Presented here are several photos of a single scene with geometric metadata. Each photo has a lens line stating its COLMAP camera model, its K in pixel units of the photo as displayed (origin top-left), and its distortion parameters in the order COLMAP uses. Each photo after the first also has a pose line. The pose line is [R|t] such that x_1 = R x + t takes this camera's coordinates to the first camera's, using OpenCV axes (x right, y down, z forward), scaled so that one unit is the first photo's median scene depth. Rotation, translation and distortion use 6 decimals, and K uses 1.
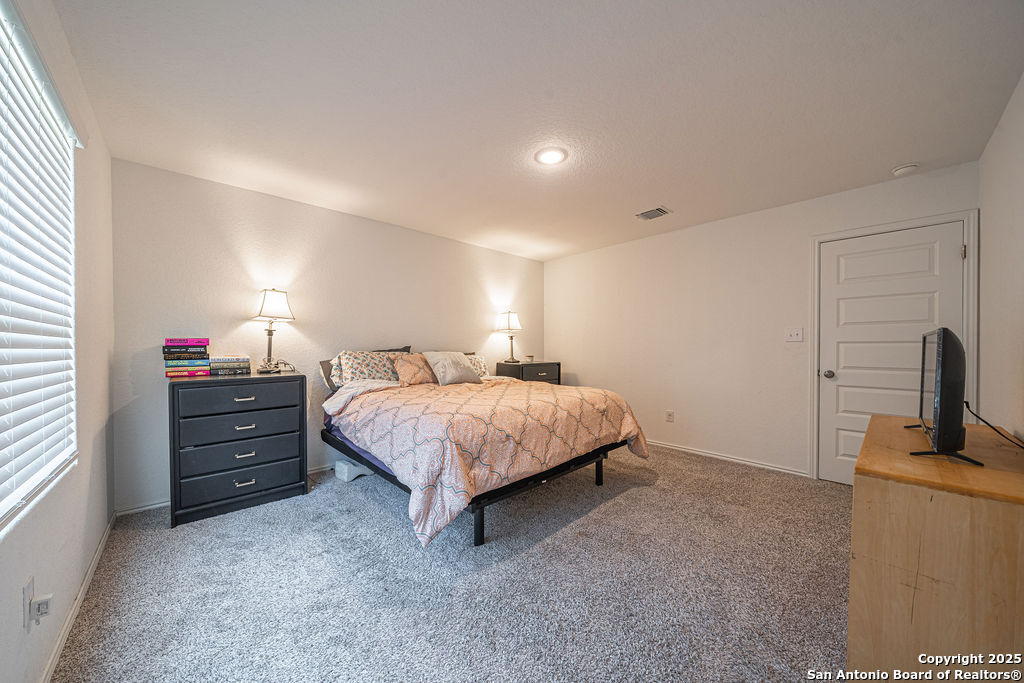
lens RADIAL K [[348.2, 0, 512.6], [0, 348.2, 347.8], [0, 0, 1]] dist [0.000329, 0.000079]
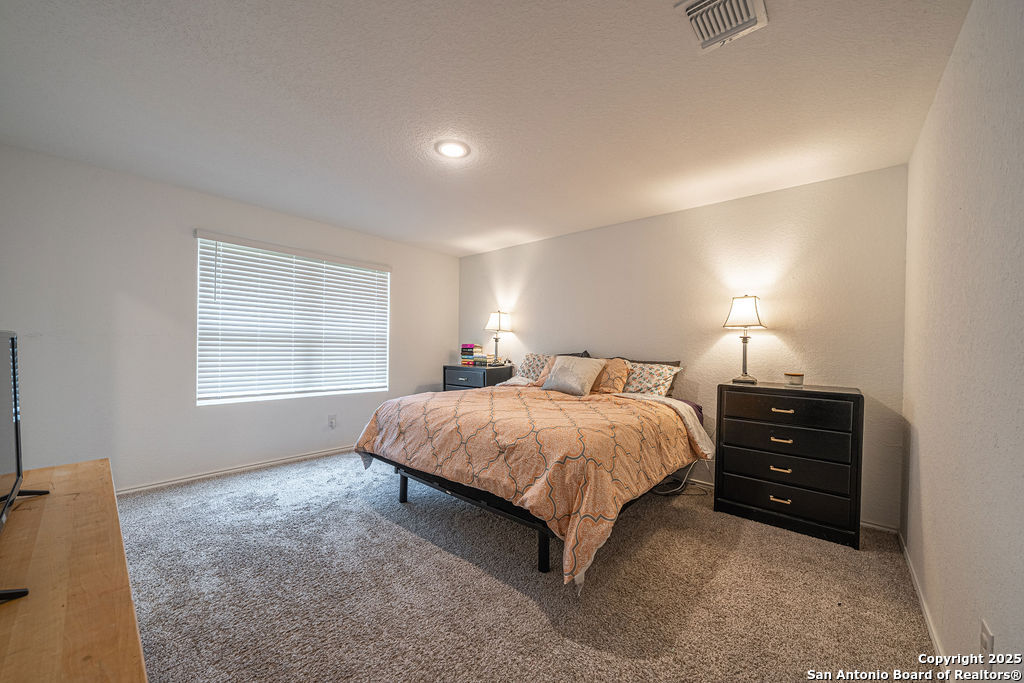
lens RADIAL K [[383.1, 0, 515.8], [0, 383.1, 348.9], [0, 0, 1]] dist [-0.000242, 0.000020]
pose [[0.119248, 0.010005, -0.992814, 0.590221], [-0.031864, 0.999473, 0.006245, -0.010954], [0.992353, 0.030890, 0.119504, 0.538975]]
